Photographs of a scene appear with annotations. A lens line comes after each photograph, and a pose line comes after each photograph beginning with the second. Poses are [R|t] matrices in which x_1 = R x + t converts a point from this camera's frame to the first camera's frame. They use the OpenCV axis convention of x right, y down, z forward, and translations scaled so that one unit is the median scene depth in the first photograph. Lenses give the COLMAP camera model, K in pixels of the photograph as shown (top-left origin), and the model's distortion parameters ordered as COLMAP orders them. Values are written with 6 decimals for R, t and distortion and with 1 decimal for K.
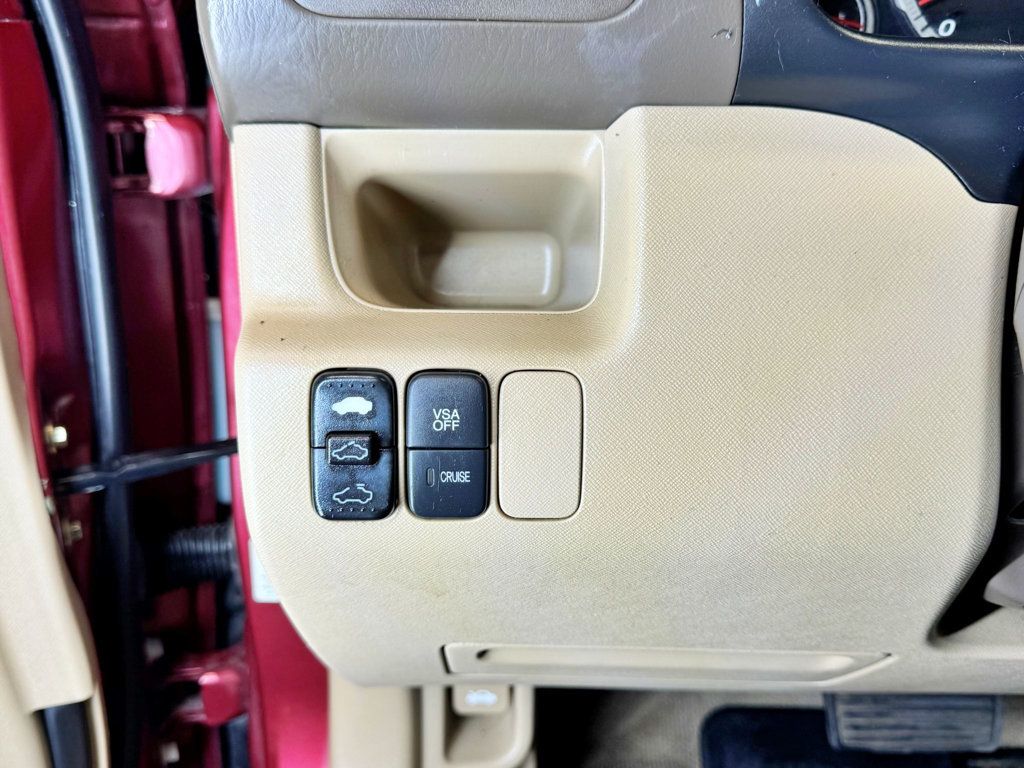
lens RADIAL K [[904.2, 0, 508.3], [0, 904.2, 383.1], [0, 0, 1]] dist [0.109062, -0.163222]
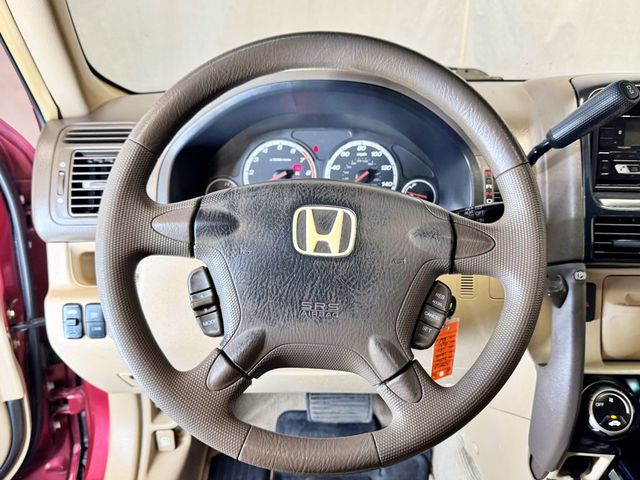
lens RADIAL K [[565.1, 0, 315.4], [0, 565.1, 236.4], [0, 0, 1]] dist [0.109062, -0.163222]
pose [[0.999819, -0.014518, -0.012336, 0.564082], [0.014204, 0.999582, -0.025188, -0.138013], [0.012697, 0.025009, 0.999607, -0.939817]]
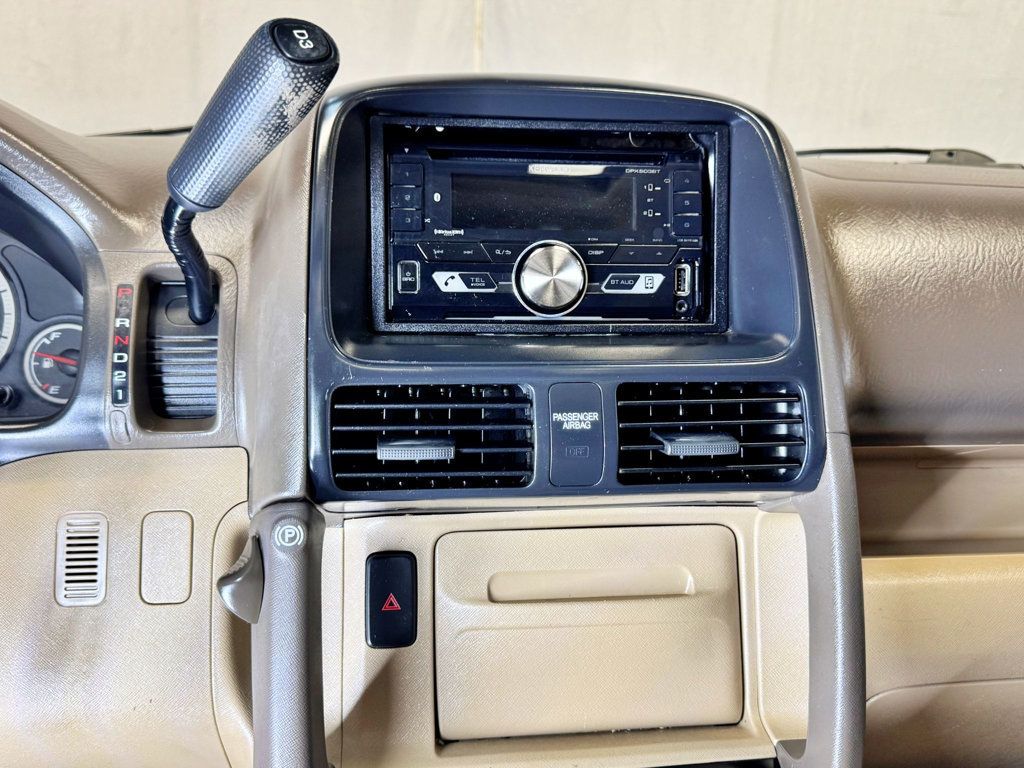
lens RADIAL K [[904.2, 0, 515.4], [0, 904.2, 380.2], [0, 0, 1]] dist [0.109062, -0.163222]
pose [[0.991522, -0.033316, 0.125592, 1.289242], [0.049597, 0.990427, -0.128819, -0.095240], [-0.120098, 0.133956, 0.983683, -0.433936]]
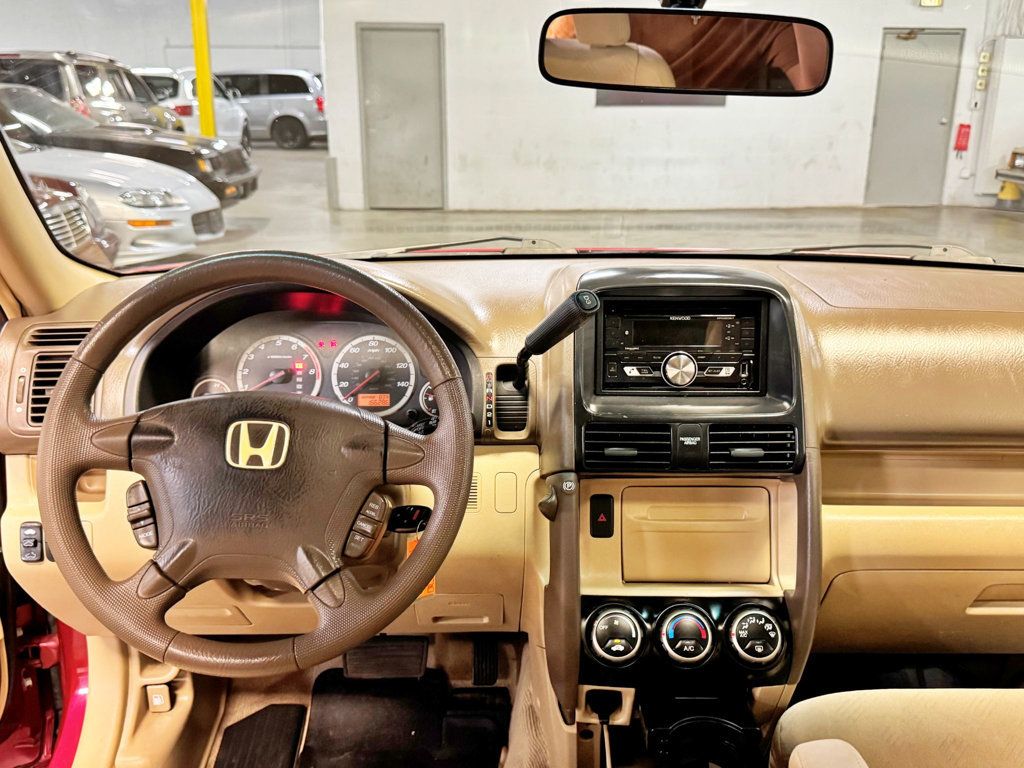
lens RADIAL K [[932.1, 0, 513.7], [0, 932.1, 378.5], [0, 0, 1]] dist [0.013272, 0.000000]
pose [[0.999789, -0.020462, -0.001630, 1.065487], [0.020255, 0.996313, -0.083369, -0.141029], [0.003330, 0.083318, 0.996517, -1.682351]]
